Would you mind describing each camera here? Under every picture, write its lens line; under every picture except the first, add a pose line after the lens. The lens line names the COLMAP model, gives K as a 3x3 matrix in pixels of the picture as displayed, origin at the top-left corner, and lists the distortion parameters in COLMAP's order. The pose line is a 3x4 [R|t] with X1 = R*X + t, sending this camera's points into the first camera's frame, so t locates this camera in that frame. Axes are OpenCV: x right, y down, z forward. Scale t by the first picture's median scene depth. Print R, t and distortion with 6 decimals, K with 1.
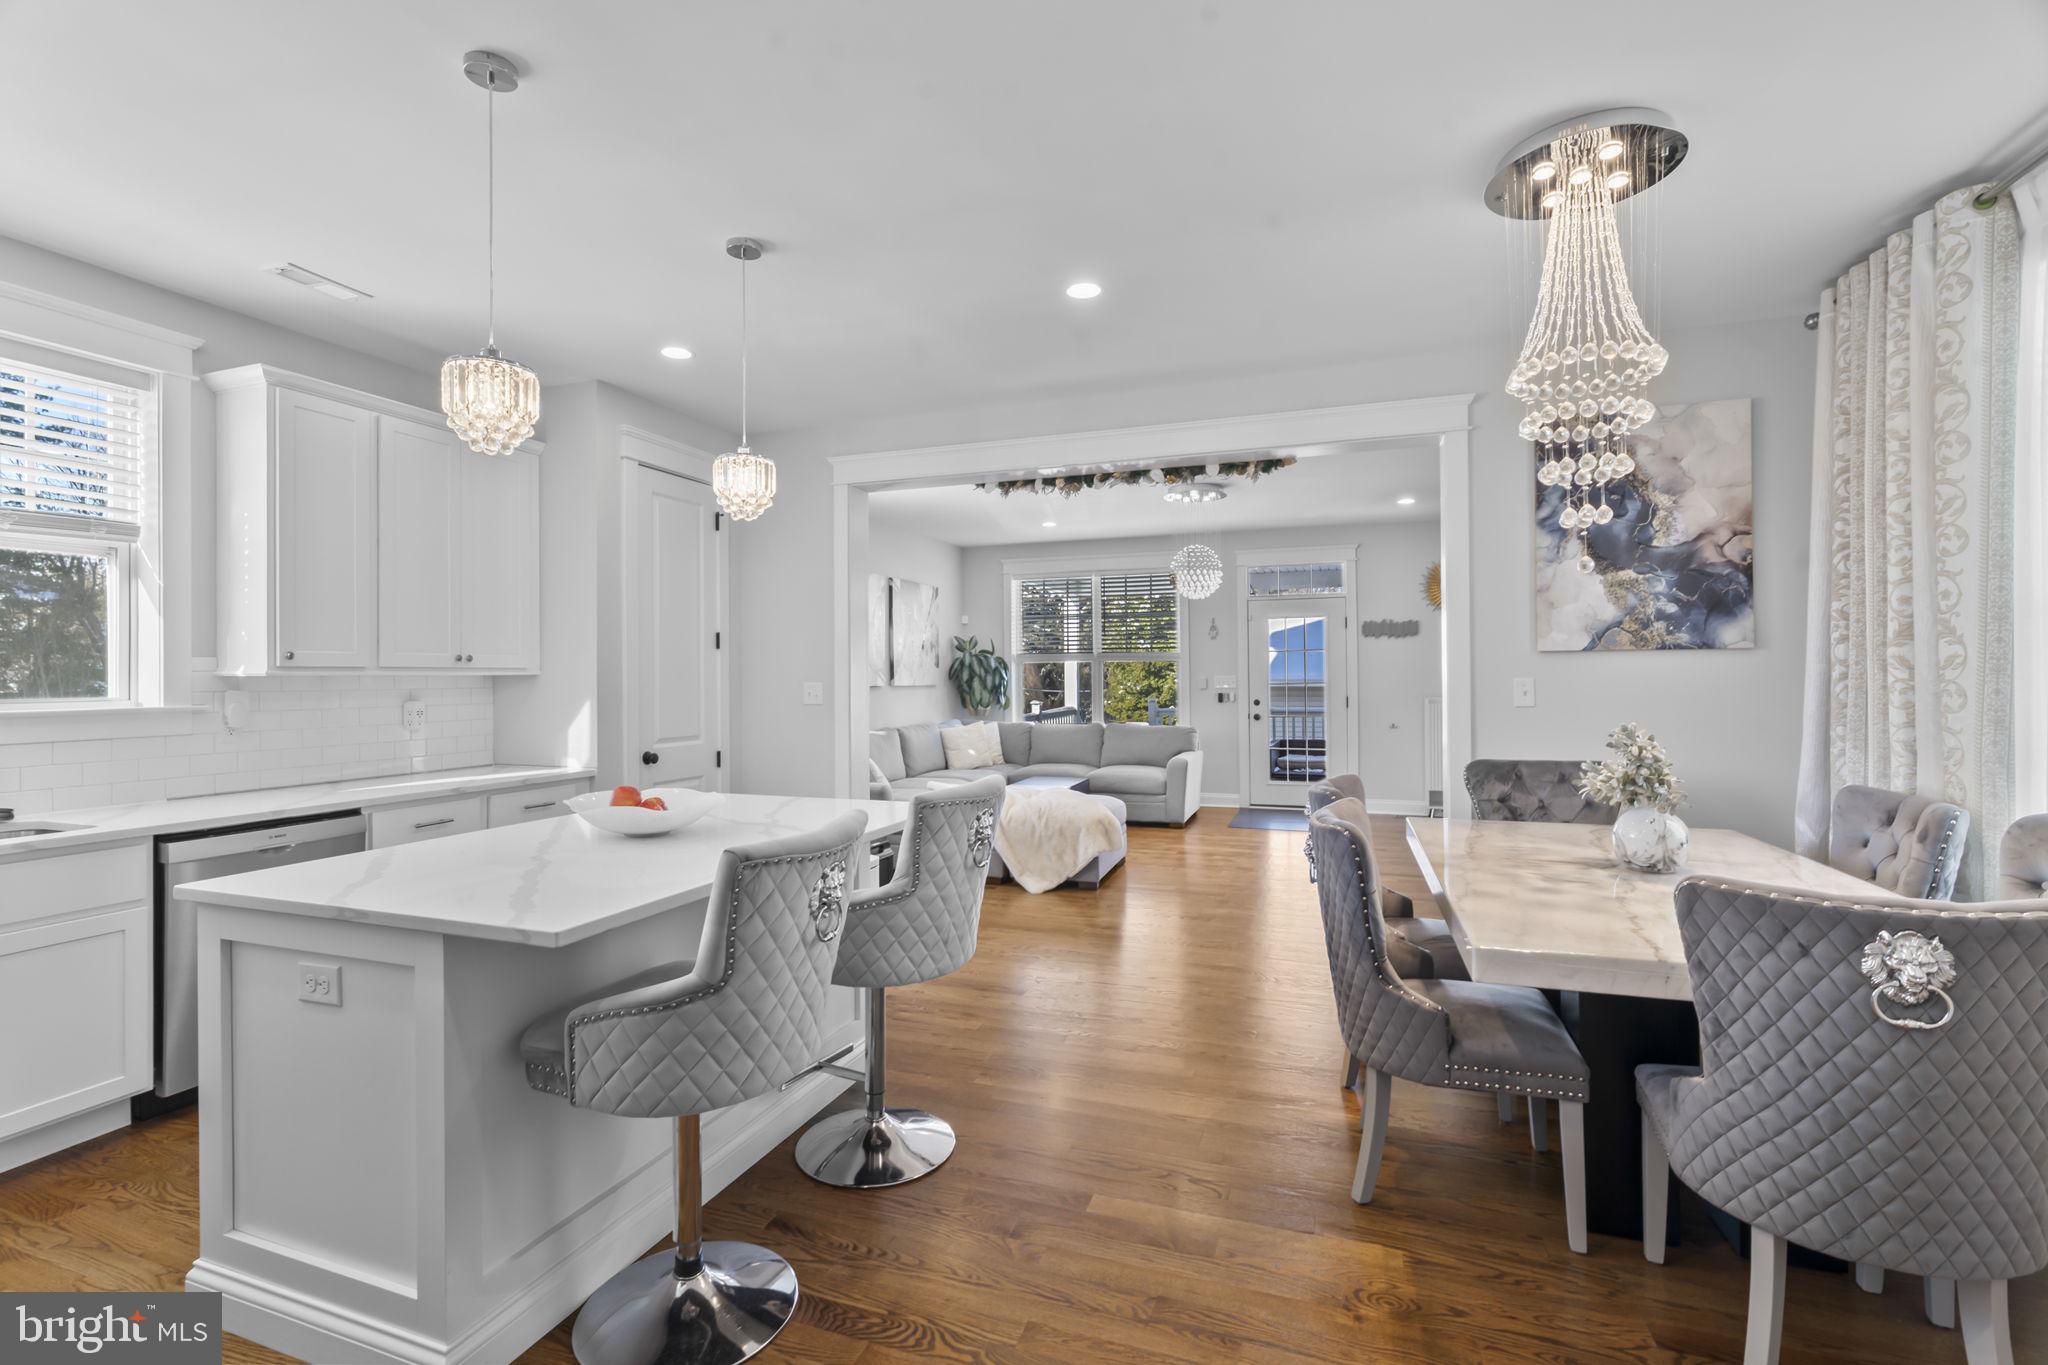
lens RADIAL K [[928.5, 0, 1010.3], [0, 928.5, 680.0], [0, 0, 1]] dist [-0.007863, -0.000406]
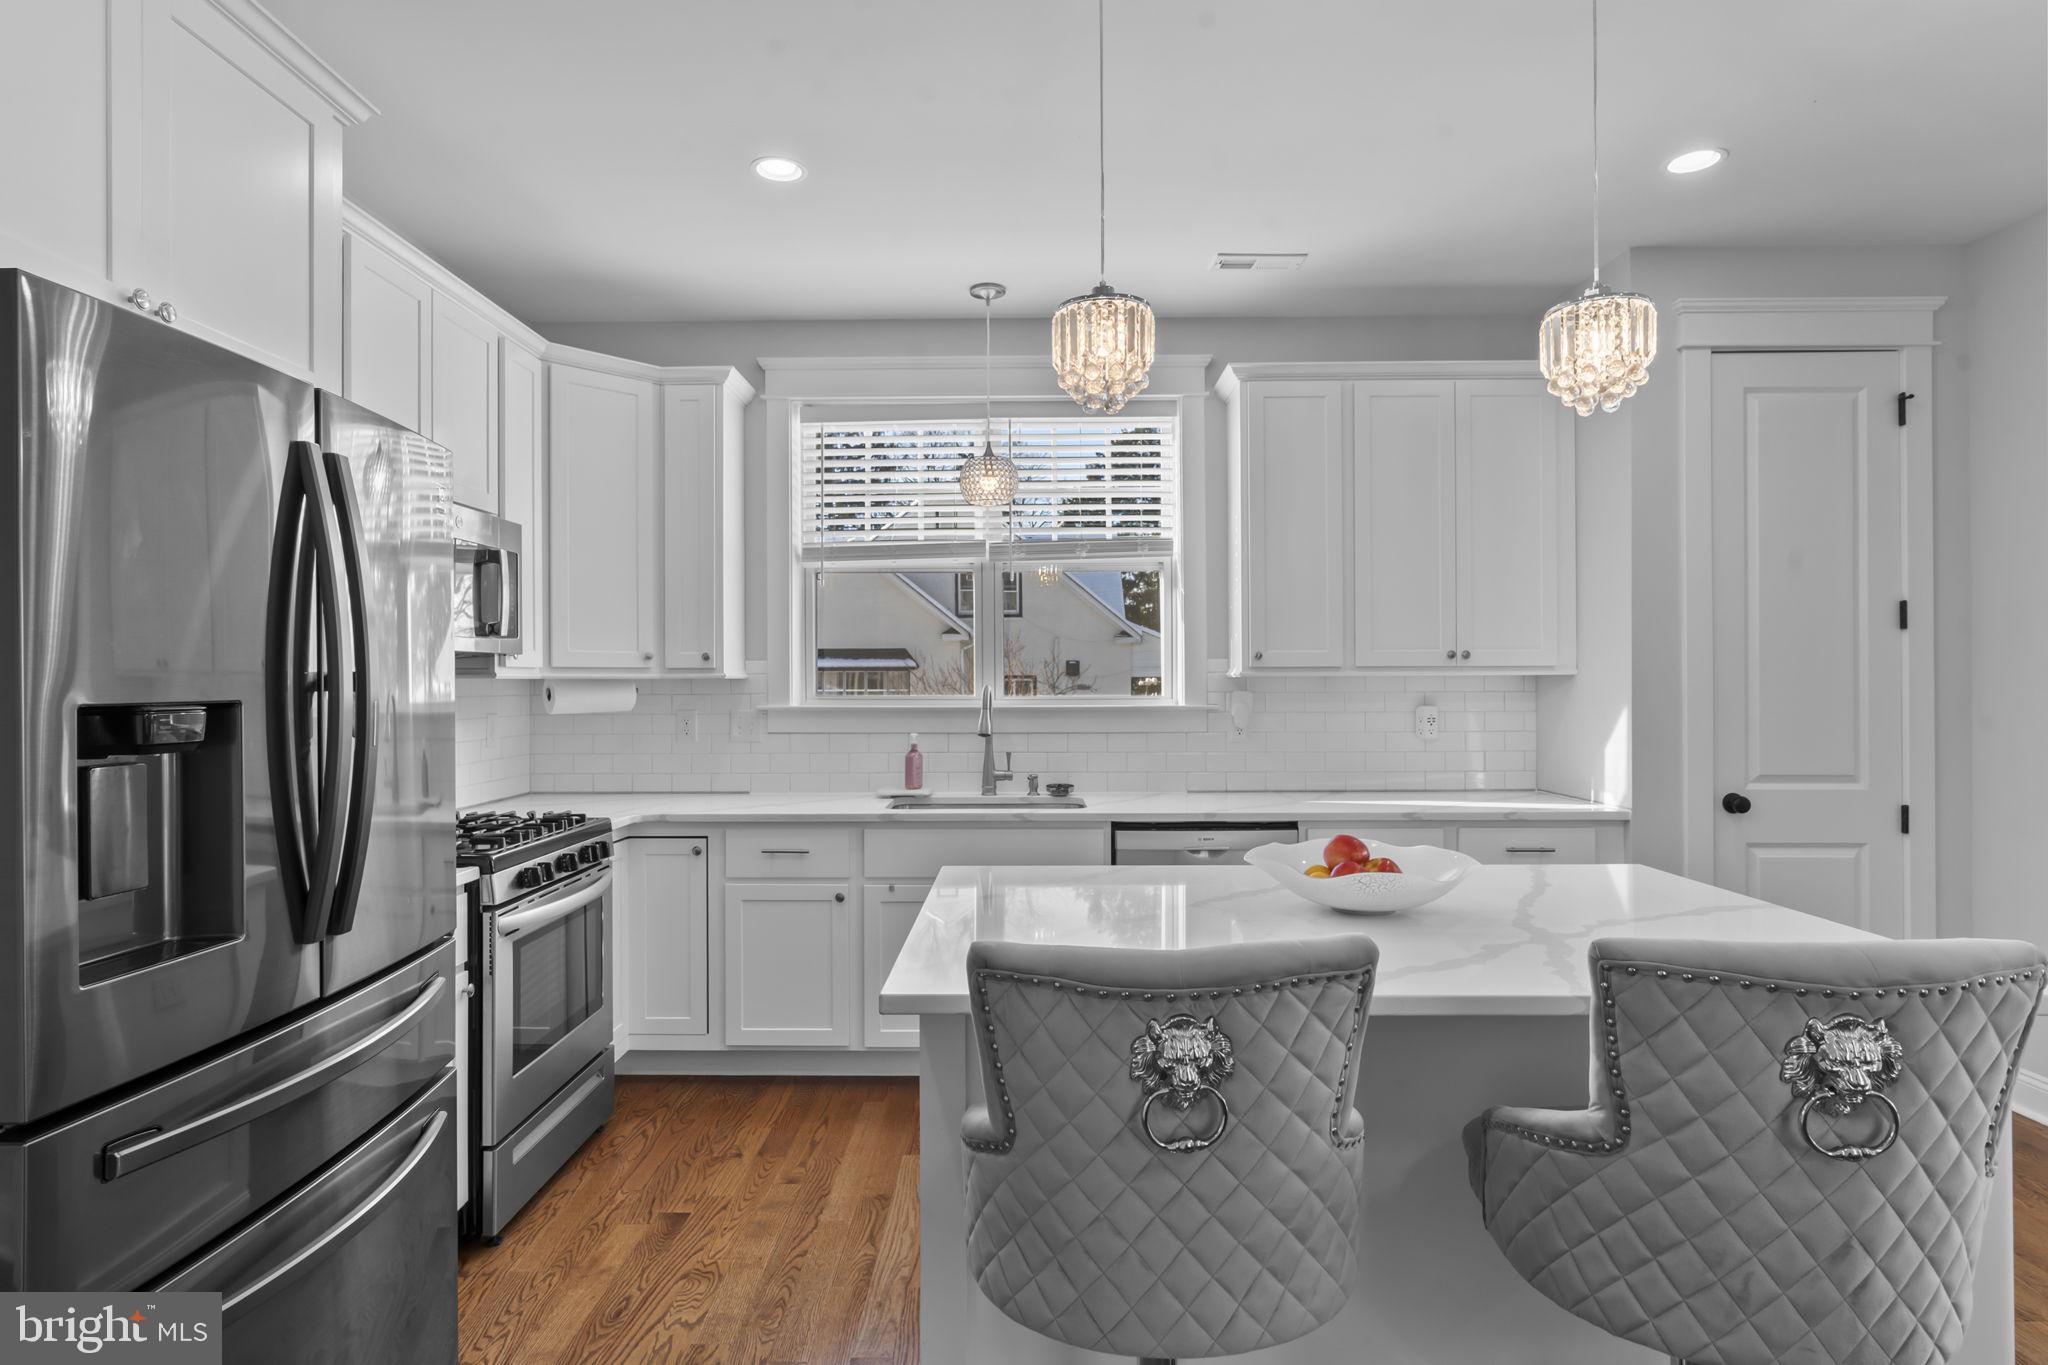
lens RADIAL K [[1085.6, 0, 1010.1], [0, 1085.6, 684.0], [0, 0, 1]] dist [-0.011767, 0.001431]
pose [[0.330178, 0.005275, -0.943904, 0.198201], [-0.003046, 0.999985, 0.004523, -0.000854], [0.943914, 0.001382, 0.330190, 0.360306]]
